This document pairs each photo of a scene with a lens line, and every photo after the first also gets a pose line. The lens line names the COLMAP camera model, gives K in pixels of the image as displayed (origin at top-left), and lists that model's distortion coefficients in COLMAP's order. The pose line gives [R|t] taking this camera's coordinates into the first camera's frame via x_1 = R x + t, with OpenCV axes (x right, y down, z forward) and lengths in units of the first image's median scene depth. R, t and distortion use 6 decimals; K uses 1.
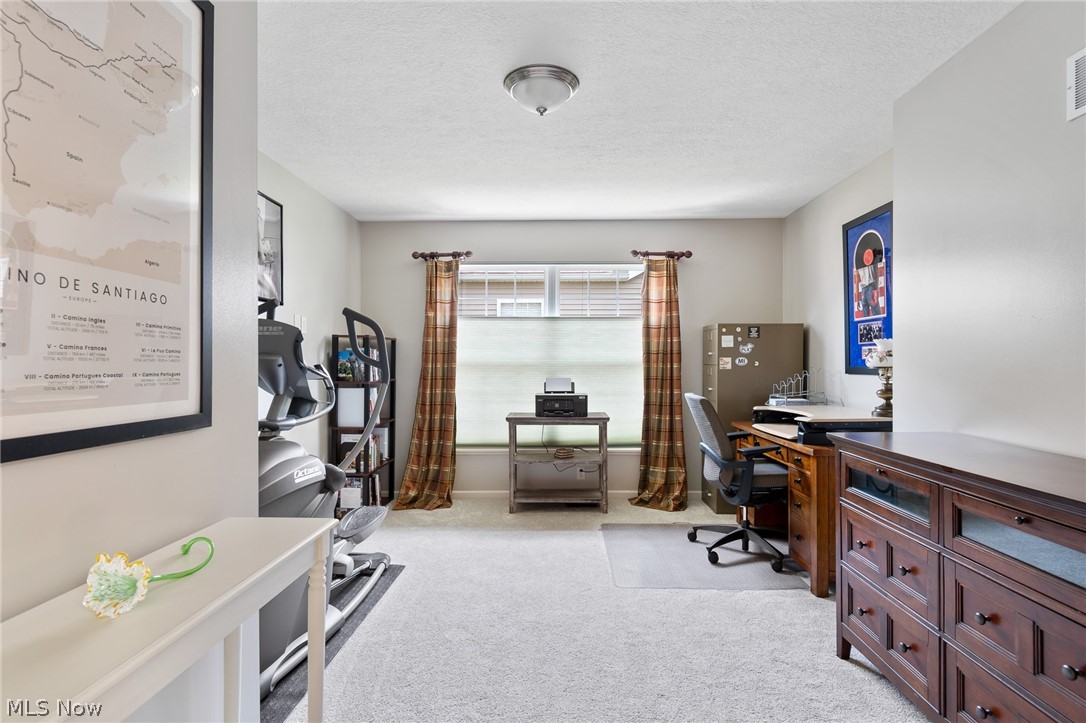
lens RADIAL K [[550.8, 0, 538.9], [0, 550.8, 360.6], [0, 0, 1]] dist [0.000185, 0.000086]
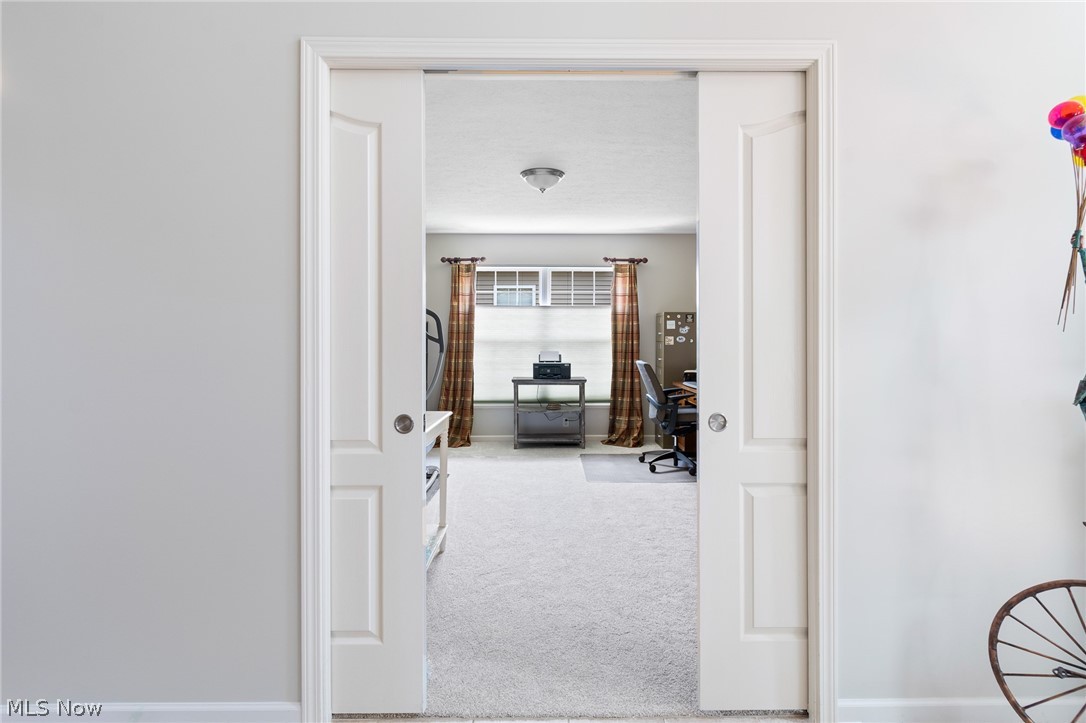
lens RADIAL K [[550.8, 0, 545.7], [0, 550.8, 339.3], [0, 0, 1]] dist [0.000185, 0.000086]
pose [[0.999302, 0.001732, 0.037307, -0.024735], [-0.001805, 0.999996, 0.001941, -0.000394], [-0.037304, -0.002007, 0.999302, -0.356868]]
